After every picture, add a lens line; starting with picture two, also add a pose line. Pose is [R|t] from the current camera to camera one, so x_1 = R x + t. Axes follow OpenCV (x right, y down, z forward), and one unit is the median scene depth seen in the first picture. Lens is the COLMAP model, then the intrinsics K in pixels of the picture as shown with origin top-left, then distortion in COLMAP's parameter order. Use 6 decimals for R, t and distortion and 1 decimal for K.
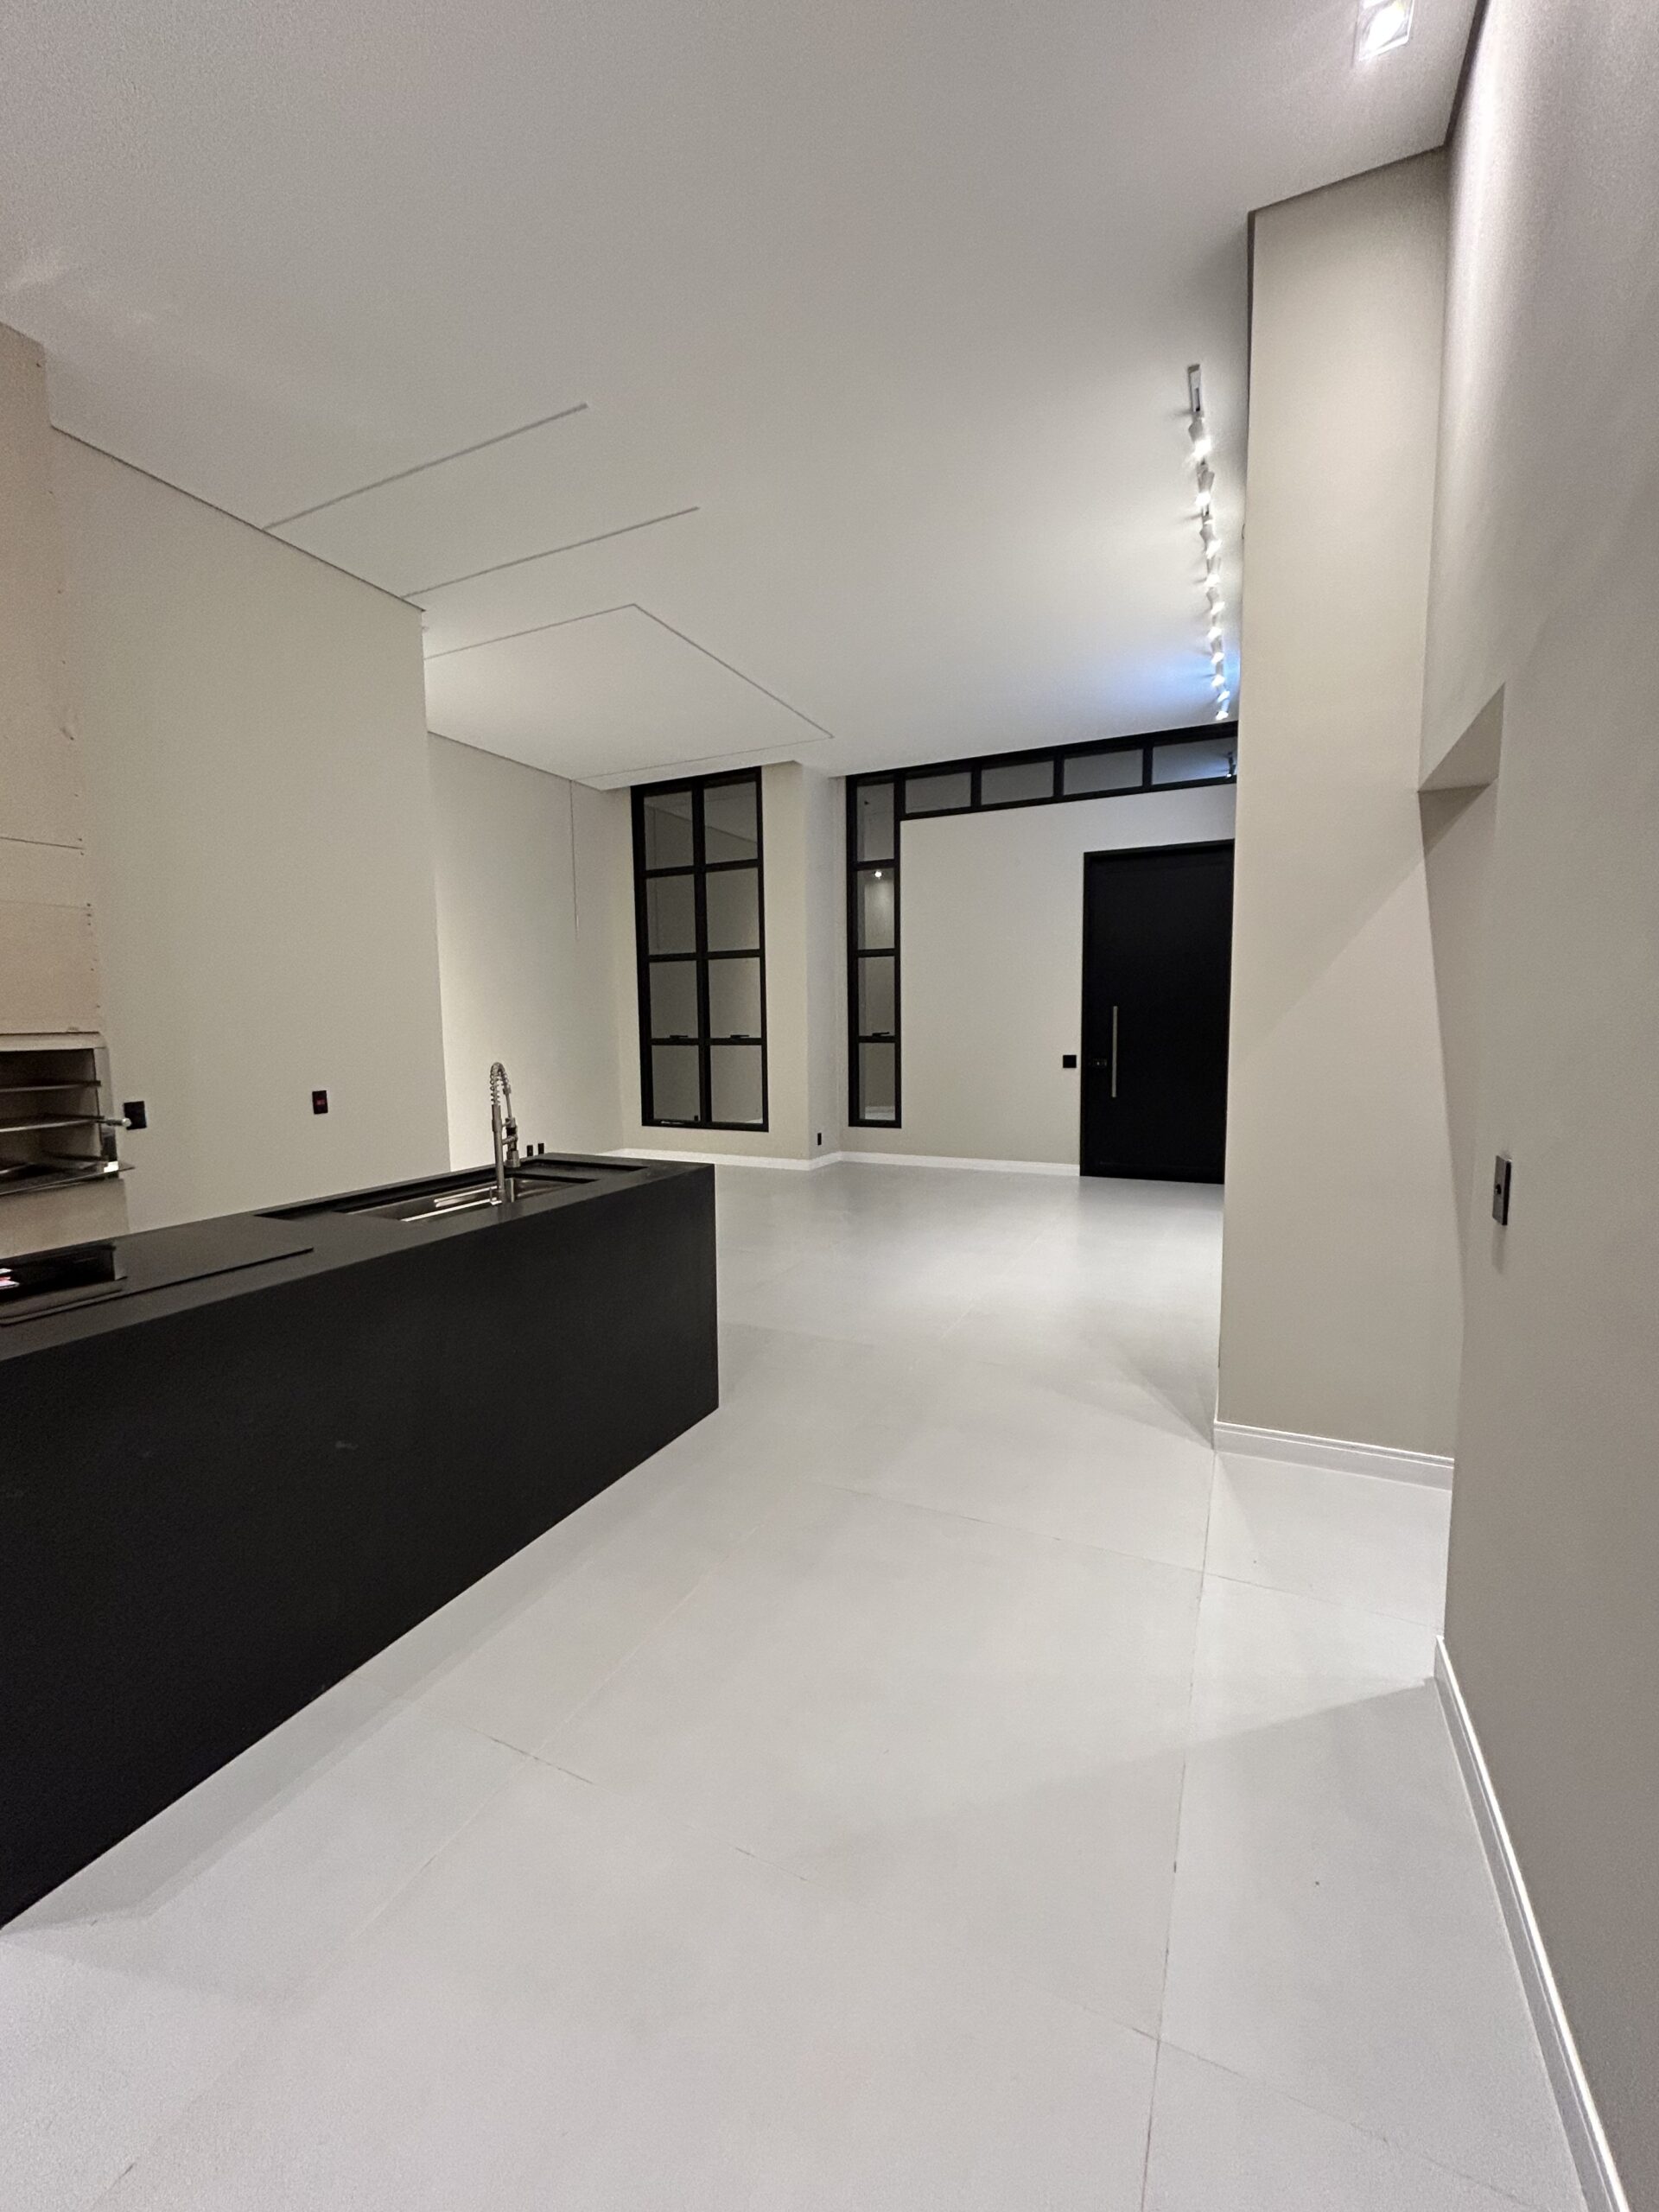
lens RADIAL K [[892.4, 0, 829.5], [0, 892.4, 1103.9], [0, 0, 1]] dist [0.000655, 0.001225]
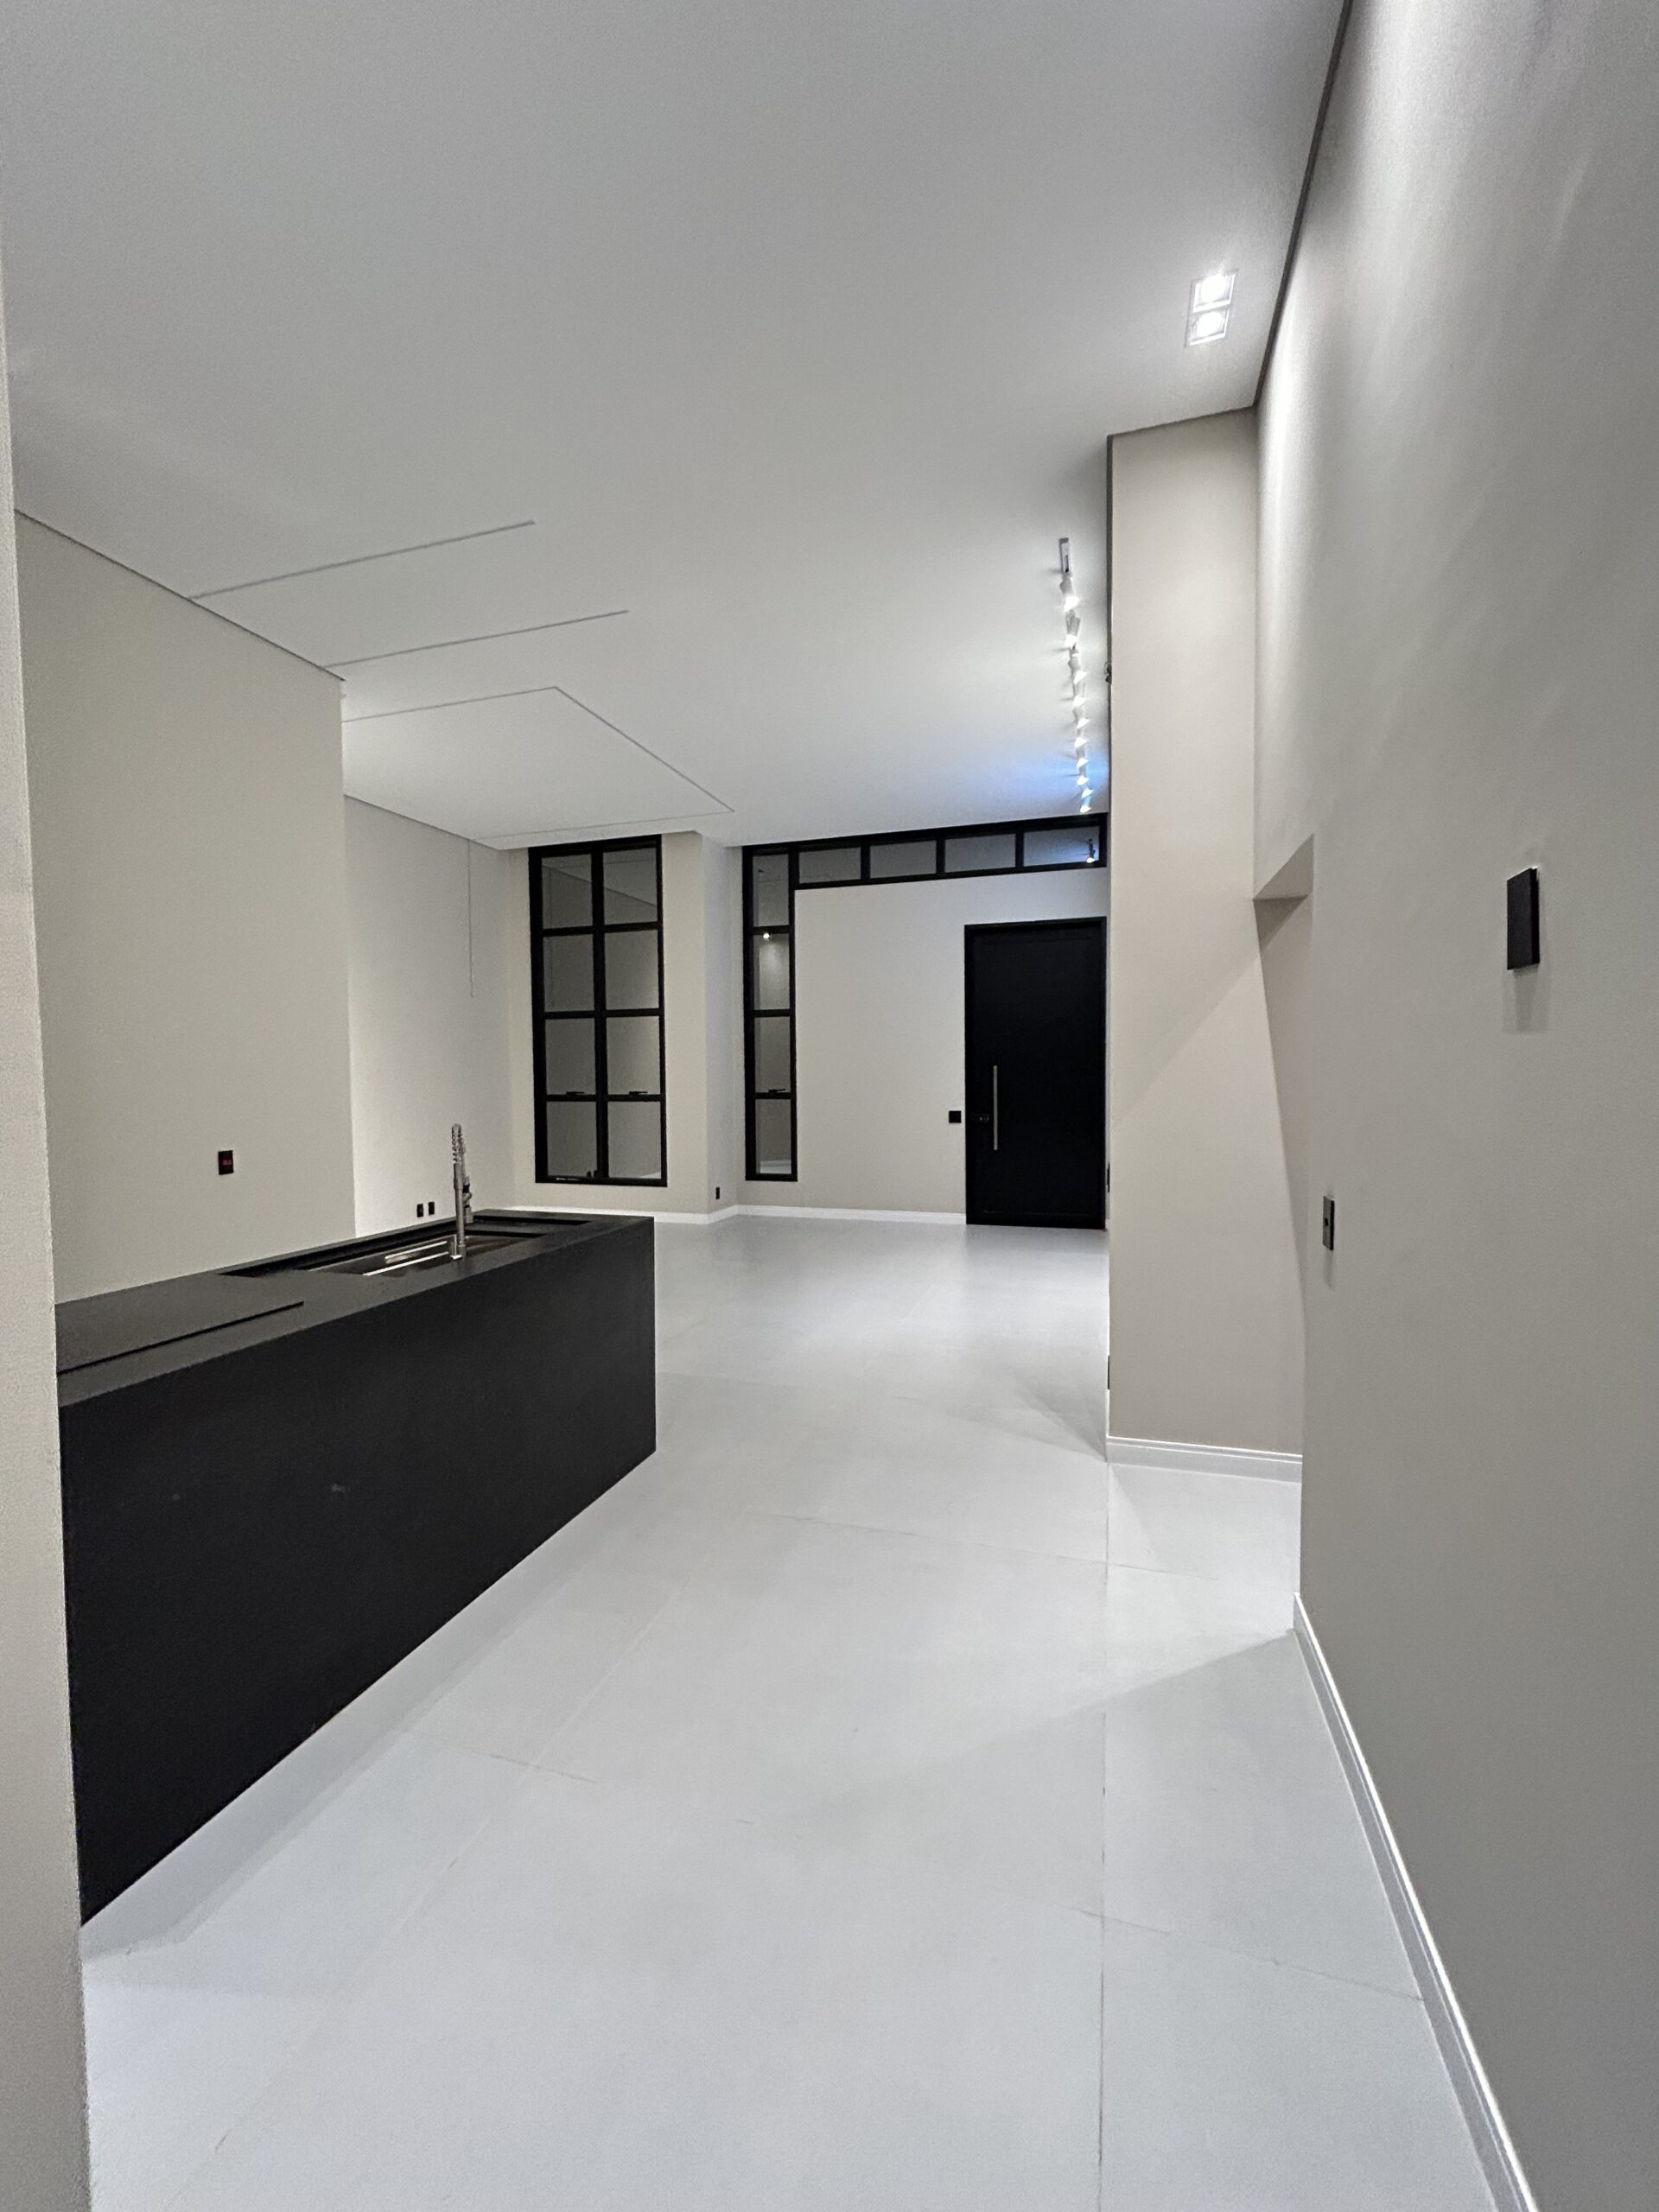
lens RADIAL K [[892.4, 0, 827.0], [0, 892.4, 1105.3], [0, 0, 1]] dist [0.000655, 0.001225]
pose [[0.990770, -0.001233, 0.135551, -0.064803], [0.009133, 0.998294, -0.057677, -0.002579], [-0.135249, 0.058383, 0.989090, -0.087110]]
